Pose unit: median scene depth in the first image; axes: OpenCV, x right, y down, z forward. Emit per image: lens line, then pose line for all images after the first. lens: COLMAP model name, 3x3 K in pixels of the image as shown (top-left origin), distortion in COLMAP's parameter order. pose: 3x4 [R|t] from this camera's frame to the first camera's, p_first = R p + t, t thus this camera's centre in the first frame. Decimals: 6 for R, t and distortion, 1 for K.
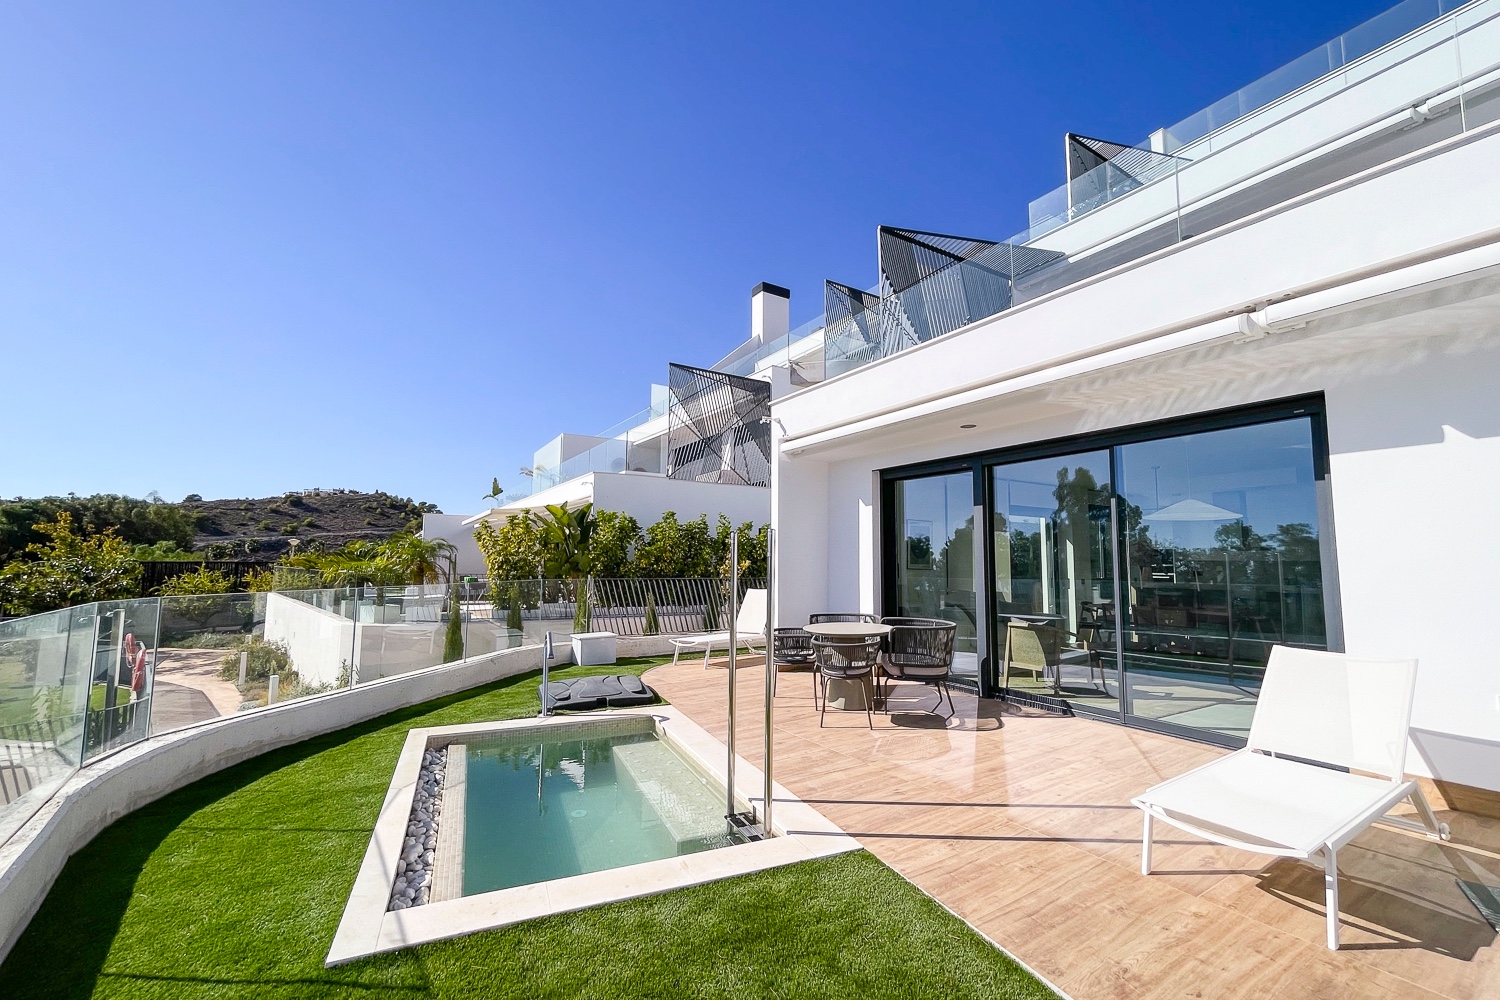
lens RADIAL K [[614.4, 0, 748.8], [0, 614.4, 504.7], [0, 0, 1]] dist [-0.001277, -0.000351]
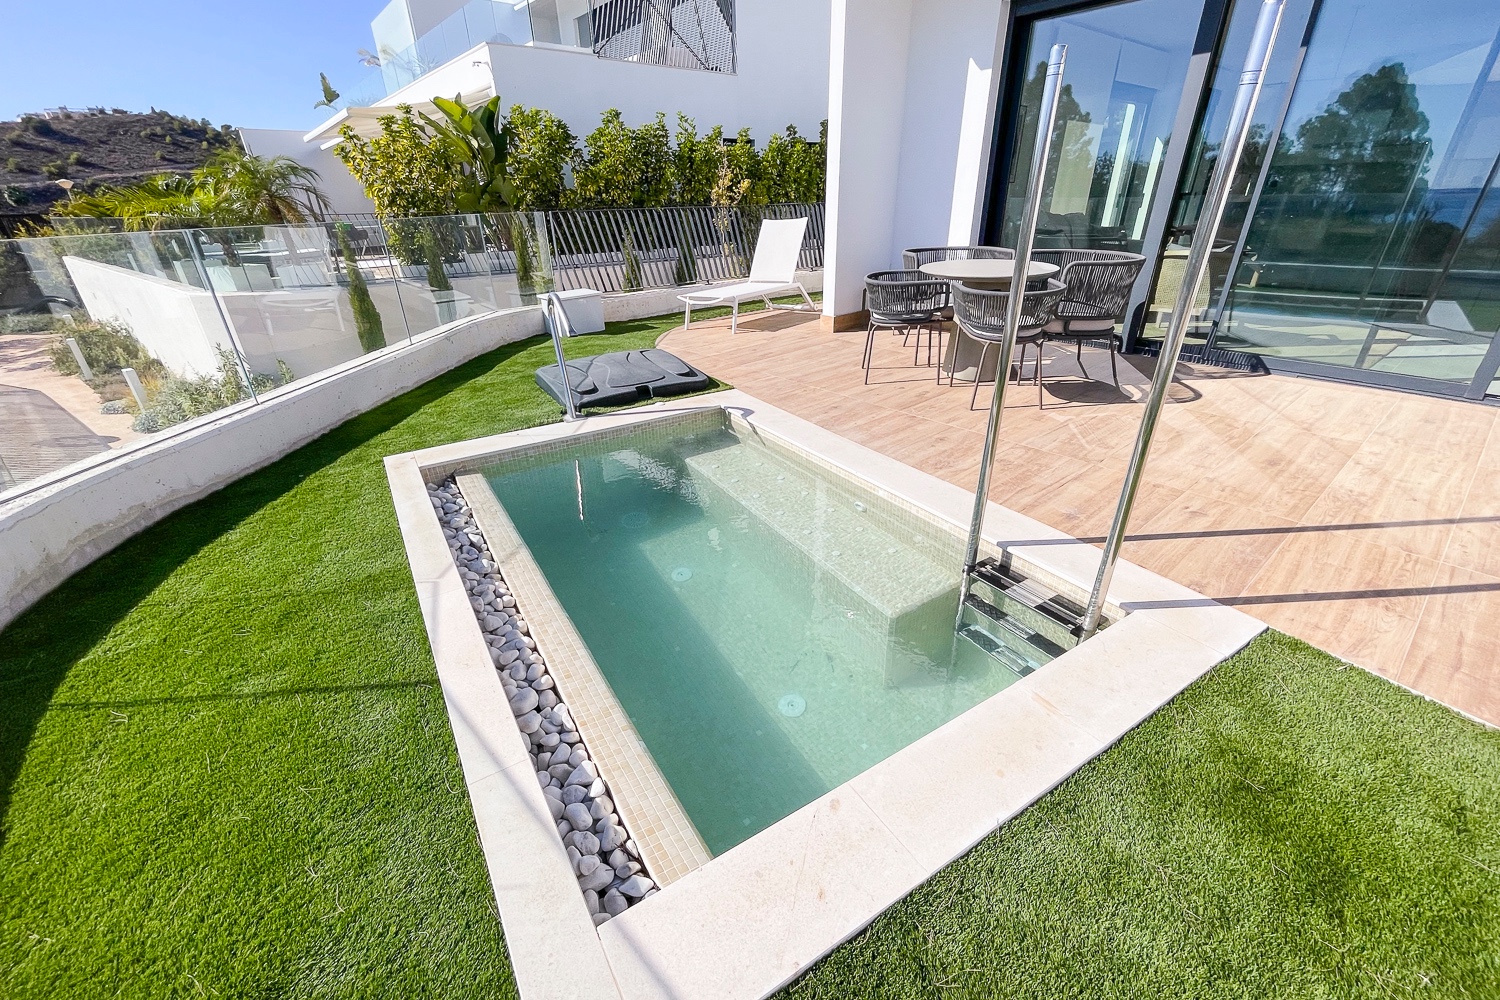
lens RADIAL K [[614.7, 0, 749.4], [0, 614.7, 505.1], [0, 0, 1]] dist [-0.000157, -0.000836]
pose [[0.989960, -0.087362, 0.111114, -0.122890], [0.015317, 0.847794, 0.530104, 0.033057], [-0.140513, -0.523080, 0.840621, 0.185512]]
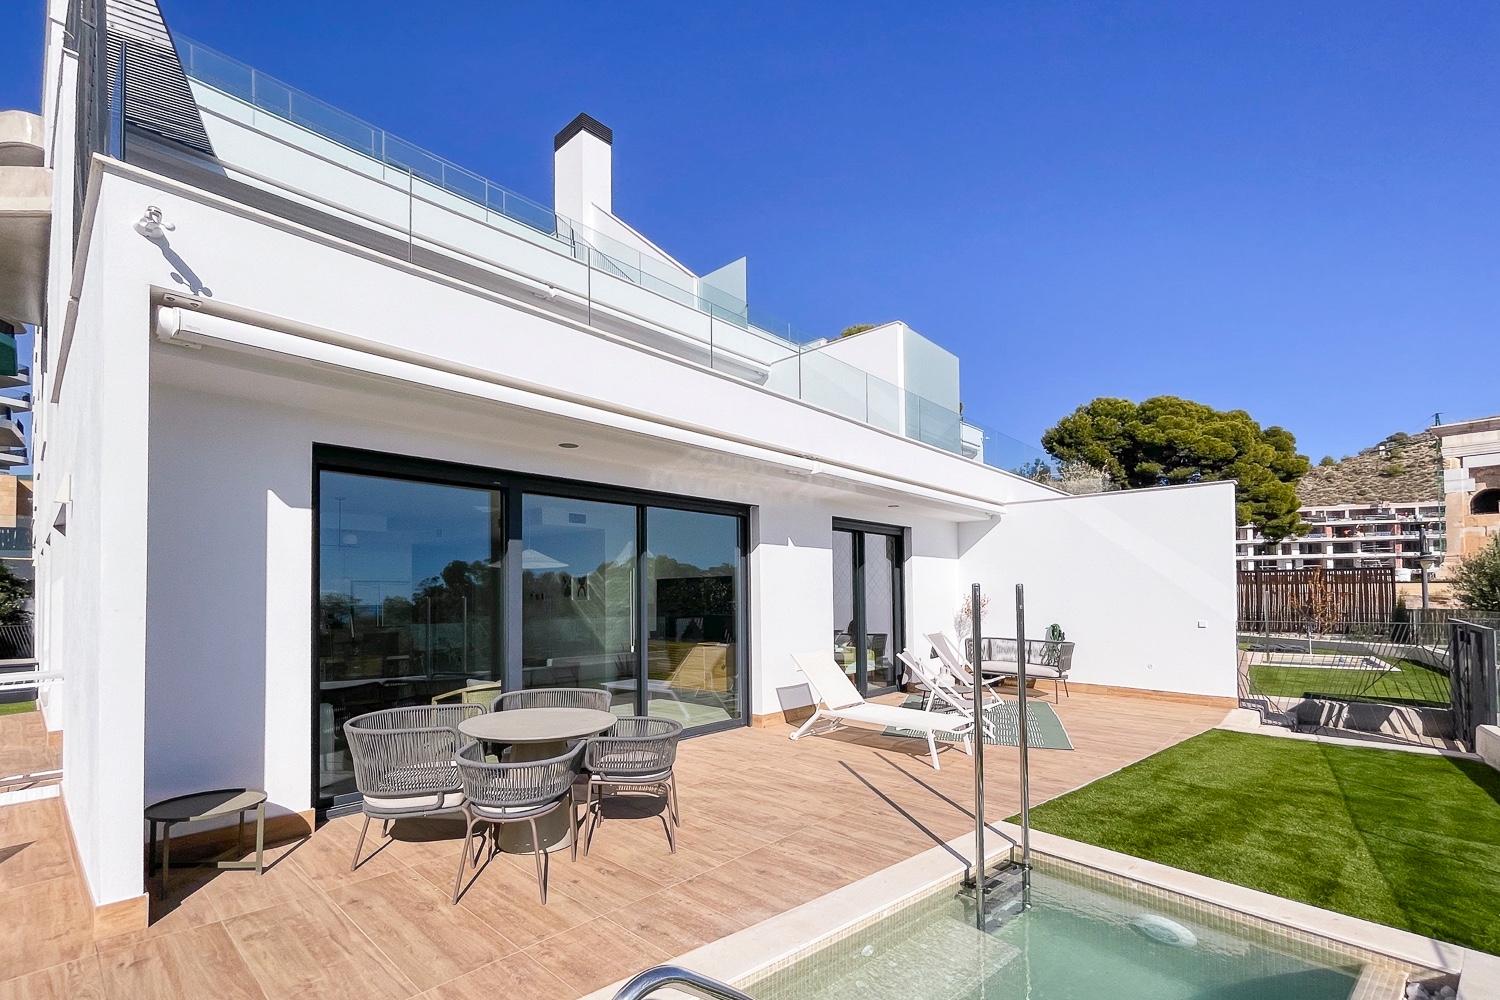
lens RADIAL K [[645.8, 0, 739.9], [0, 645.8, 583.4], [0, 0, 1]] dist [-0.001326, -0.000171]
pose [[-0.256737, 0.015039, 0.966364, -0.319506], [-0.083480, 0.995797, -0.037675, 0.041480], [-0.962869, -0.090344, -0.254402, 0.595355]]
